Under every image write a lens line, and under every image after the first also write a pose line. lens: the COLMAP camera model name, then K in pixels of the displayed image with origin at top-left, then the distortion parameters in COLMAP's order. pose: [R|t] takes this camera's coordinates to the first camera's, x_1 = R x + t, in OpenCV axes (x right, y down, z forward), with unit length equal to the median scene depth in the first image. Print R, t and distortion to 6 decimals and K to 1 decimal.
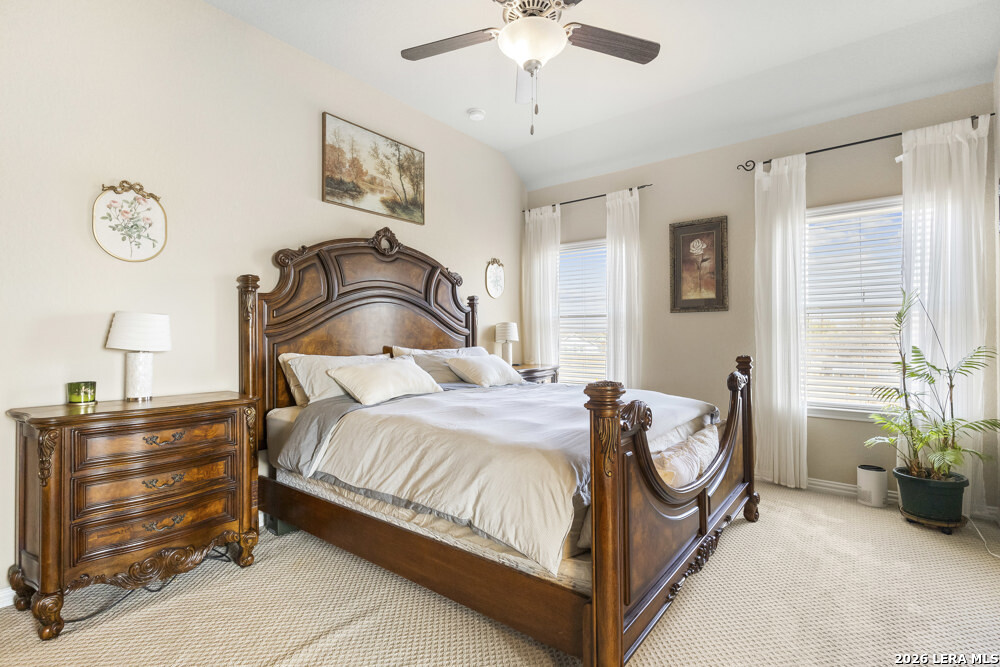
lens RADIAL K [[461.6, 0, 498.2], [0, 461.6, 333.0], [0, 0, 1]] dist [-0.001615, 0.002356]
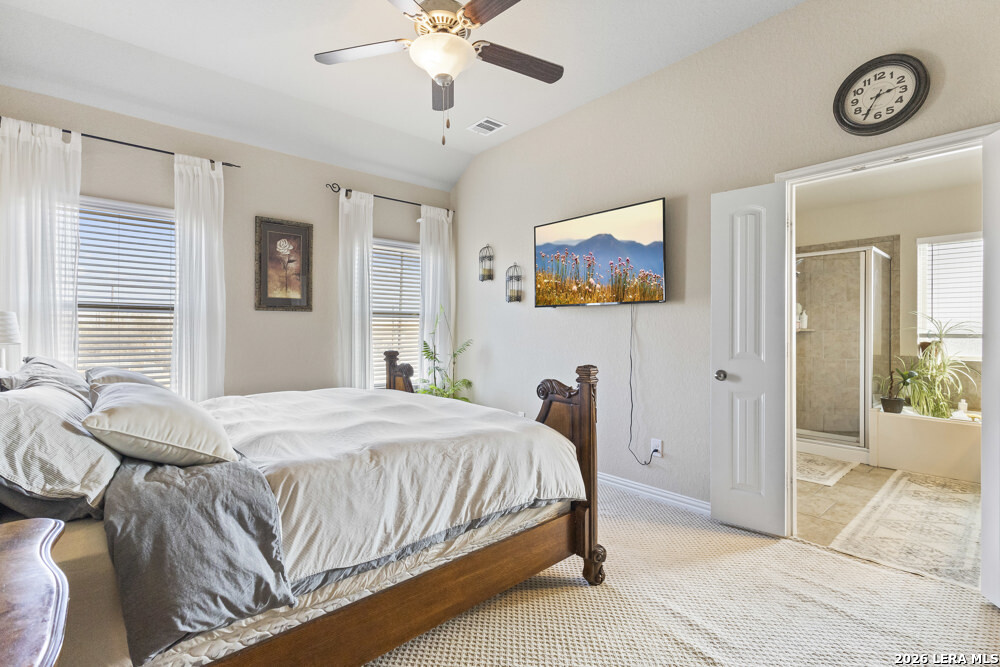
lens RADIAL K [[461.6, 0, 497.1], [0, 461.6, 333.0], [0, 0, 1]] dist [-0.001615, 0.002356]
pose [[0.183711, -0.003153, 0.982975, -0.531521], [-0.005507, 0.999976, 0.004237, -0.004430], [-0.982965, -0.006191, 0.183689, 0.389947]]
